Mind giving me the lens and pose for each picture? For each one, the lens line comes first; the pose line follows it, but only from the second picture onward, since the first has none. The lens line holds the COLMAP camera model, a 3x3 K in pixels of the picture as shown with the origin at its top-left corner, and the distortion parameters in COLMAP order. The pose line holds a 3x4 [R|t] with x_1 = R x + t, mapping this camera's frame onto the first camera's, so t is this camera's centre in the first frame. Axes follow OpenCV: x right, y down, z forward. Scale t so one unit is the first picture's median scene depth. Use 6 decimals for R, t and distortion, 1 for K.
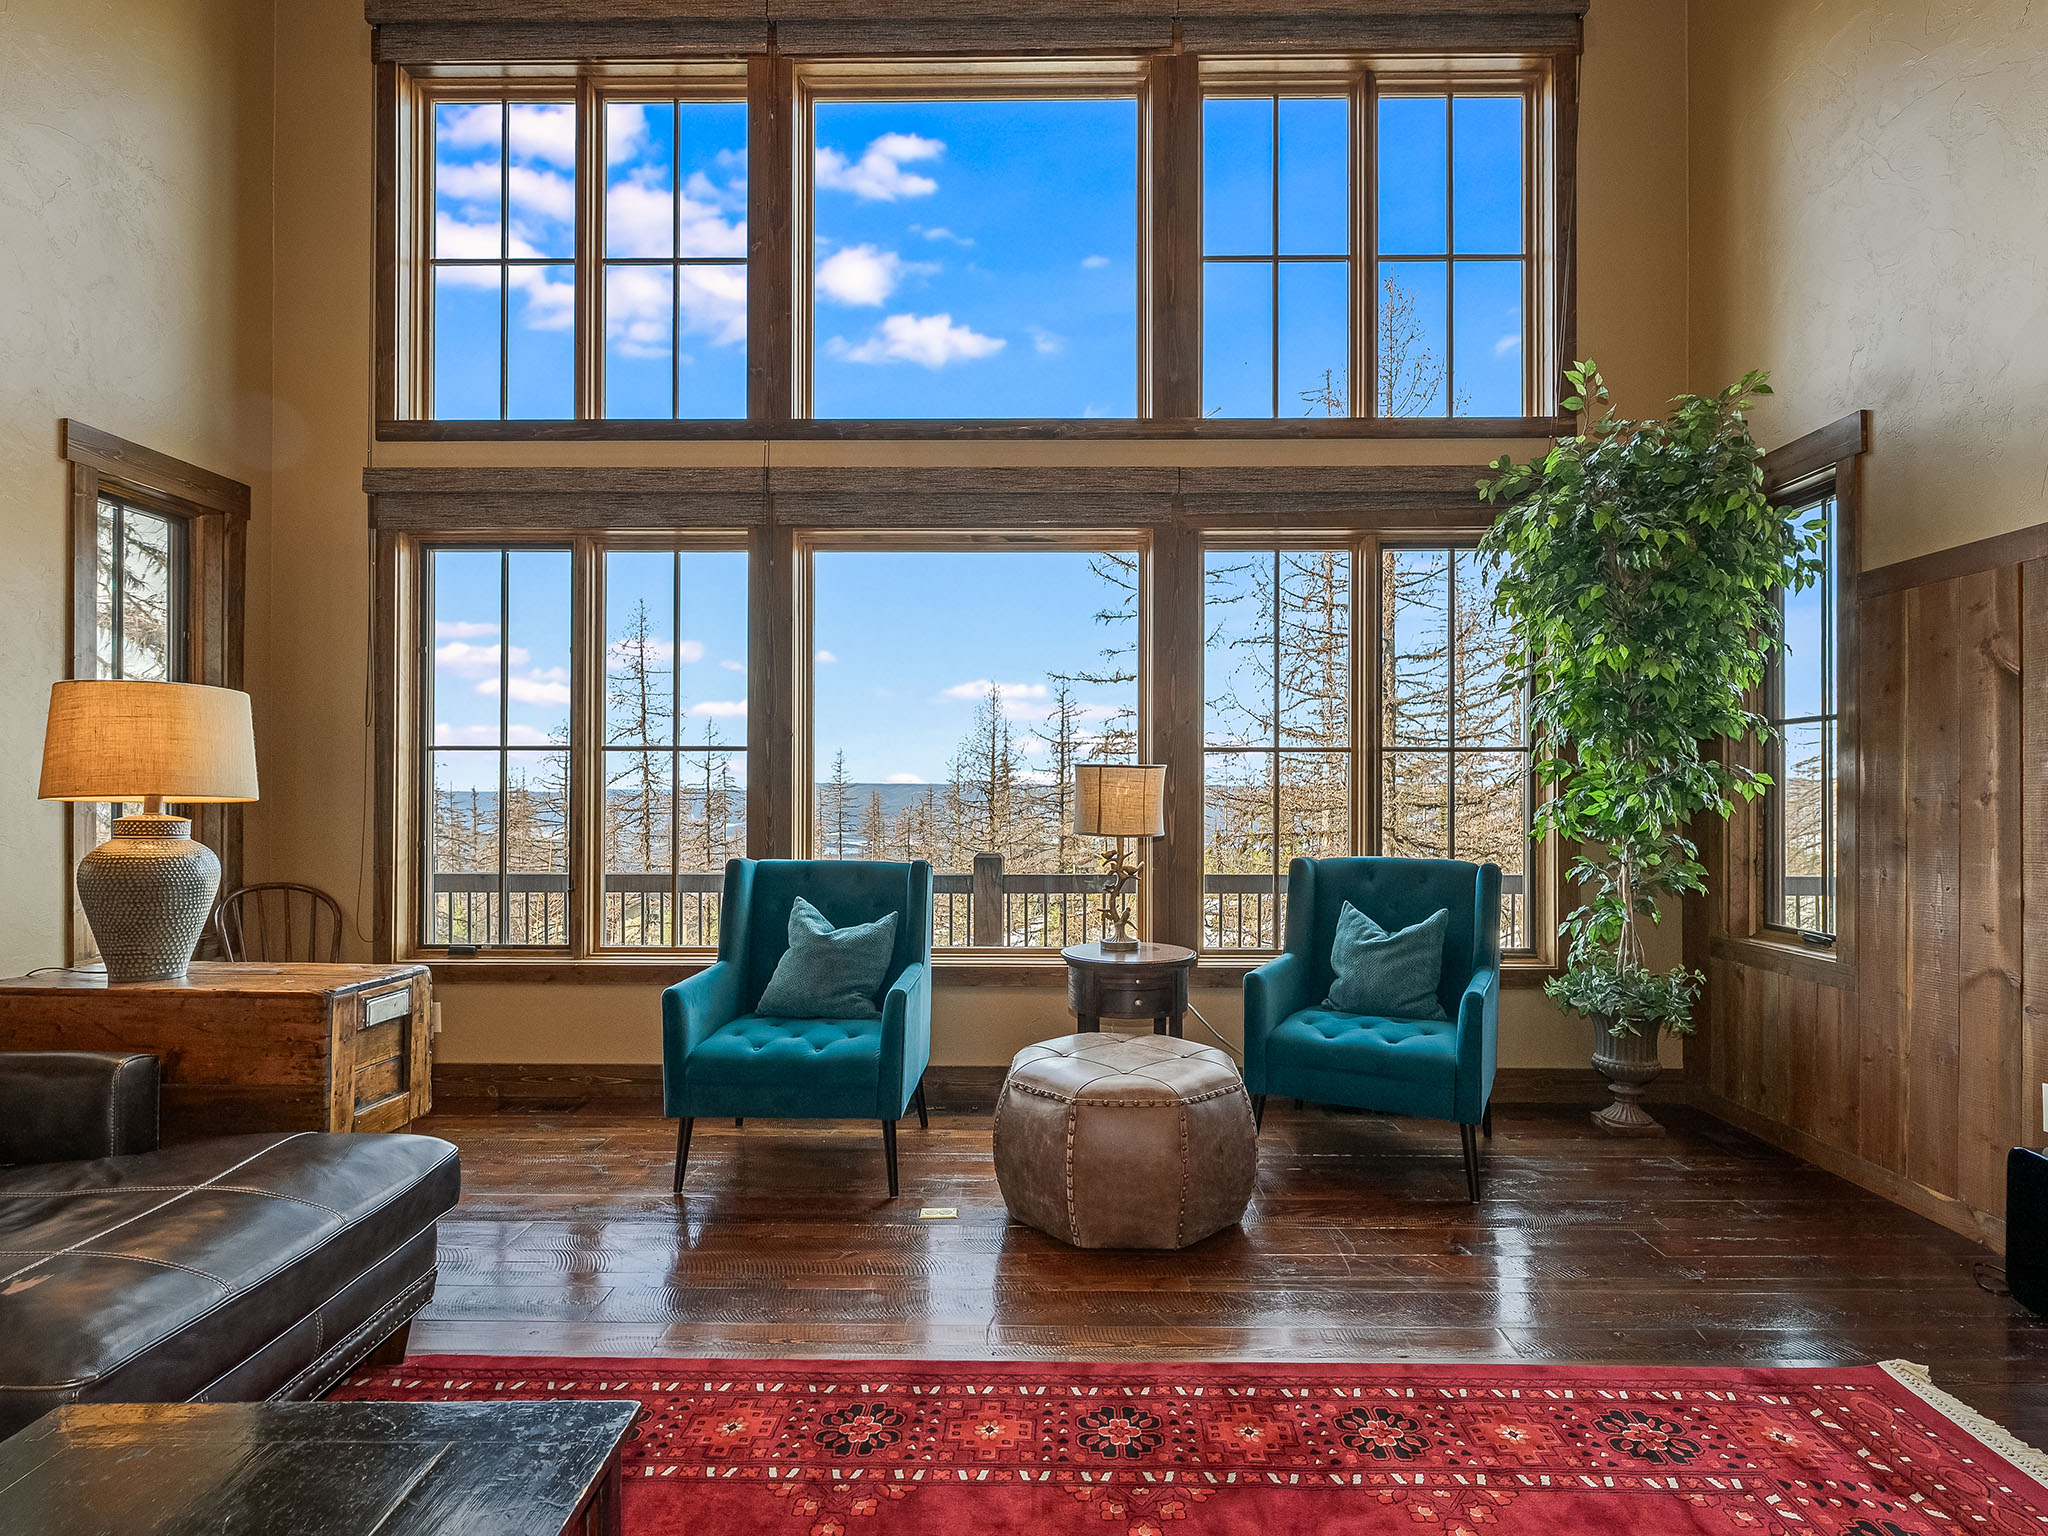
lens RADIAL K [[1026.0, 0, 1021.3], [0, 1026.0, 782.8], [0, 0, 1]] dist [-0.003195, -0.000442]
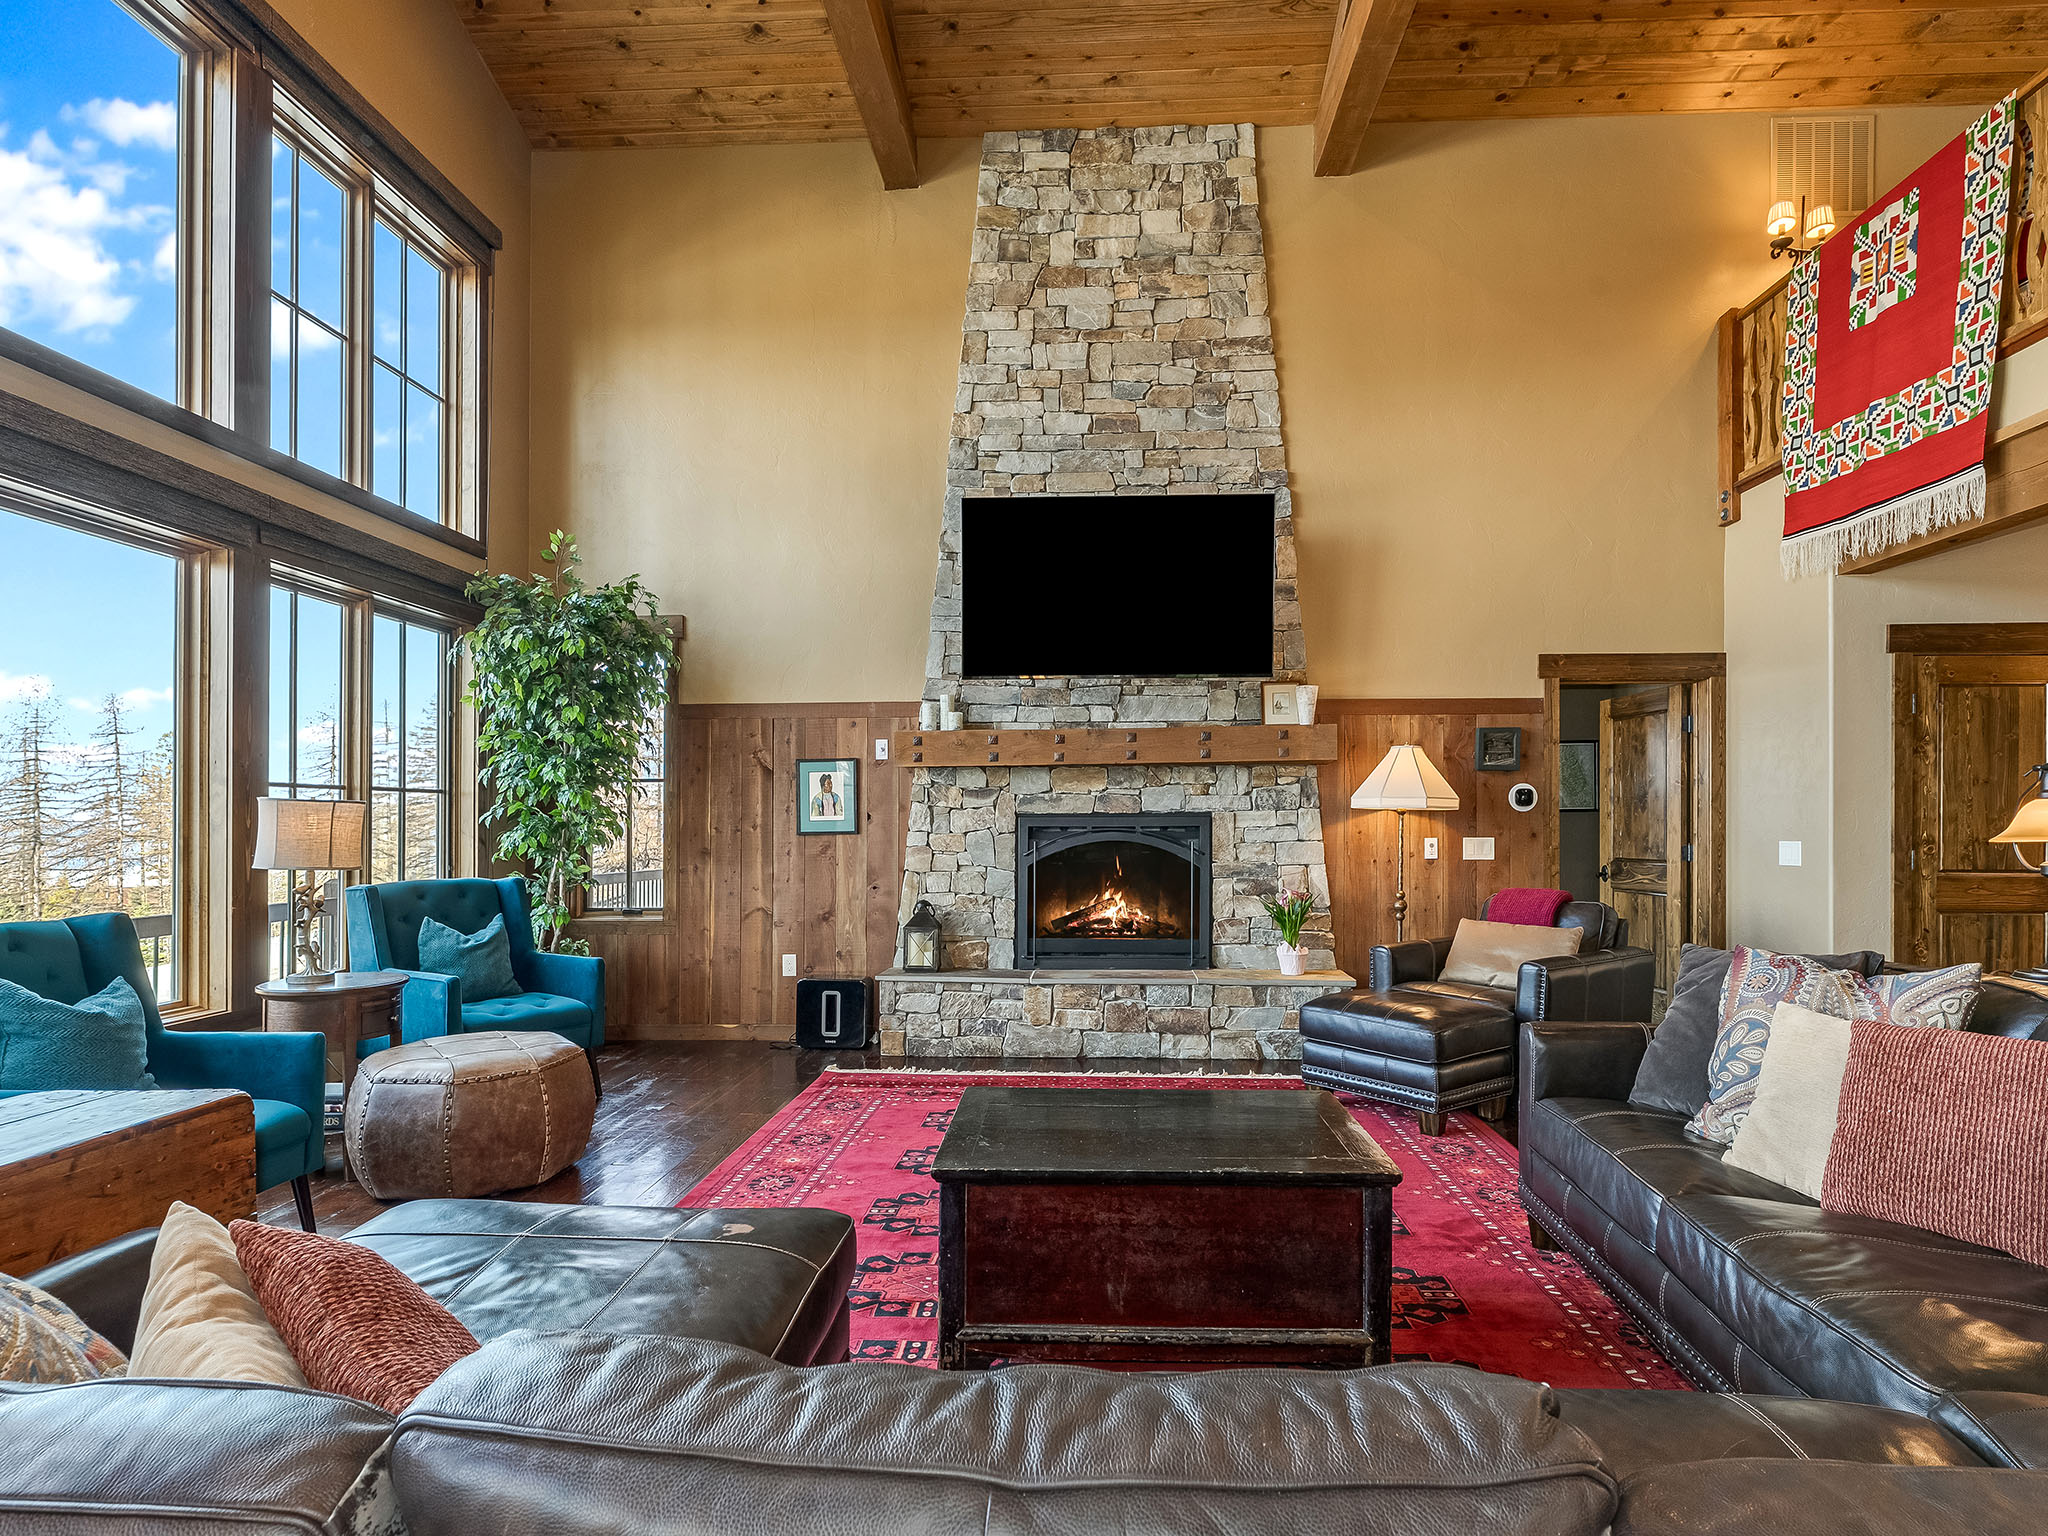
lens RADIAL K [[1084.0, 0, 1050.8], [0, 1084.0, 813.7], [0, 0, 1]] dist [-0.001354, -0.000171]
pose [[0.032181, 0.006393, 0.999462, -0.935109], [-0.005365, 0.999966, -0.006223, -0.000967], [-0.999468, -0.005162, 0.032214, 0.240006]]
